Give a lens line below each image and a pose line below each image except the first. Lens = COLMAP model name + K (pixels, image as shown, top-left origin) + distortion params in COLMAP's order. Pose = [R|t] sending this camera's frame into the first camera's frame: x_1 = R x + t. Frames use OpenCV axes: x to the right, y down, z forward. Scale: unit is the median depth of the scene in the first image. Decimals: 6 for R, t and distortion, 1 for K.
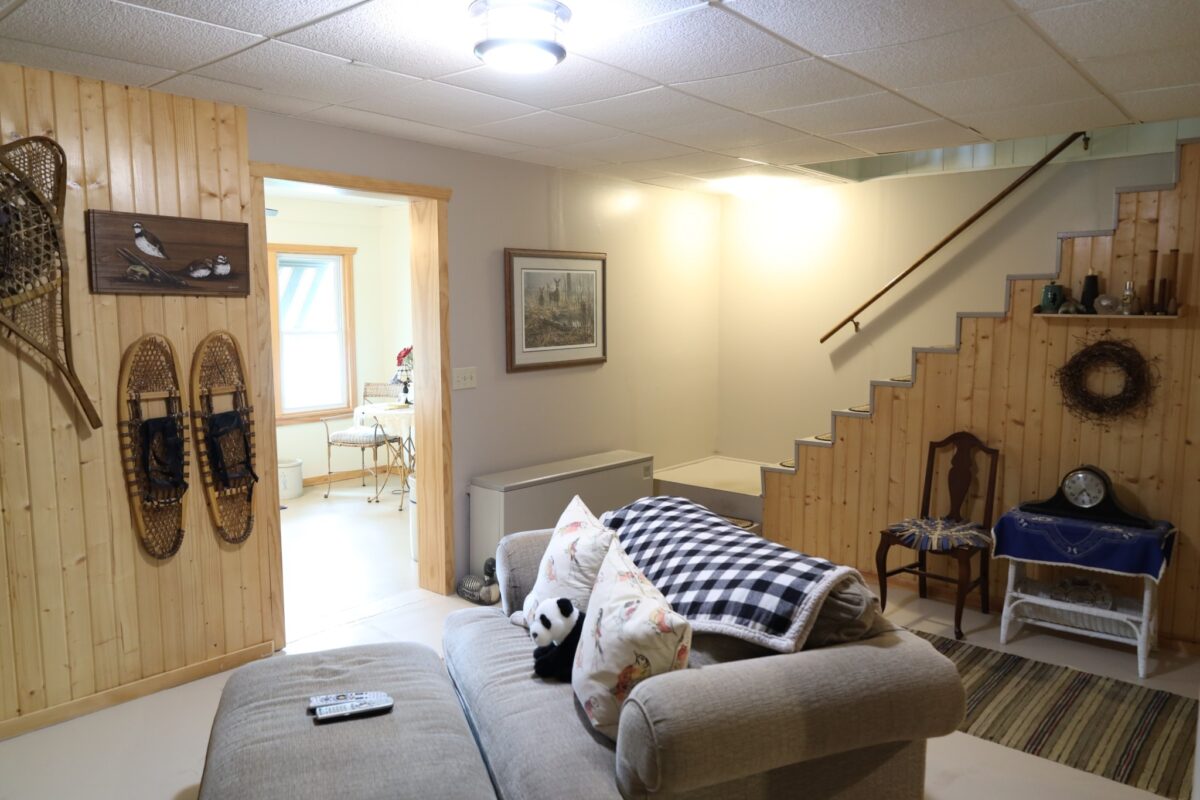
lens RADIAL K [[856.3, 0, 601.6], [0, 856.3, 400.7], [0, 0, 1]] dist [-0.007623, 0.001578]
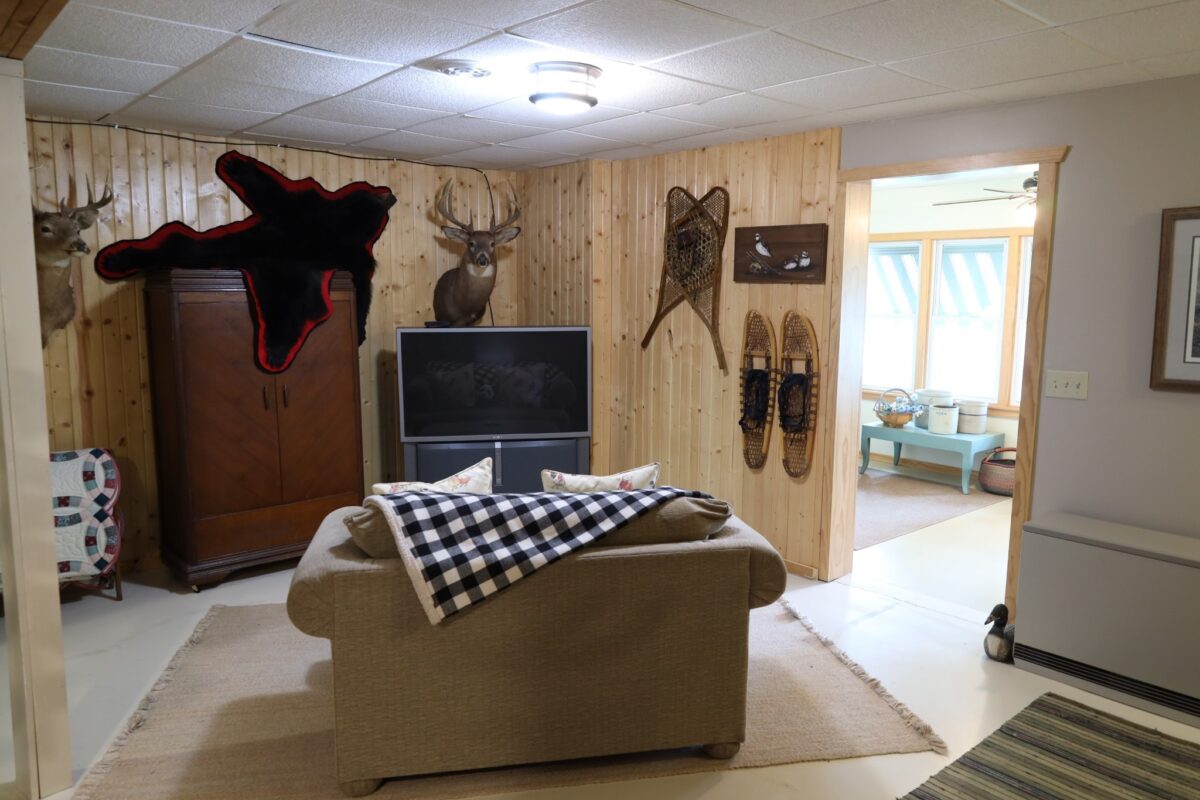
lens RADIAL K [[856.3, 0, 600.1], [0, 856.3, 397.0], [0, 0, 1]] dist [-0.007623, 0.001578]
pose [[-0.143936, 0.119012, -0.982405, 0.892839], [-0.115619, 0.983920, 0.136135, -0.095145], [0.982810, 0.133179, -0.127861, 0.899925]]
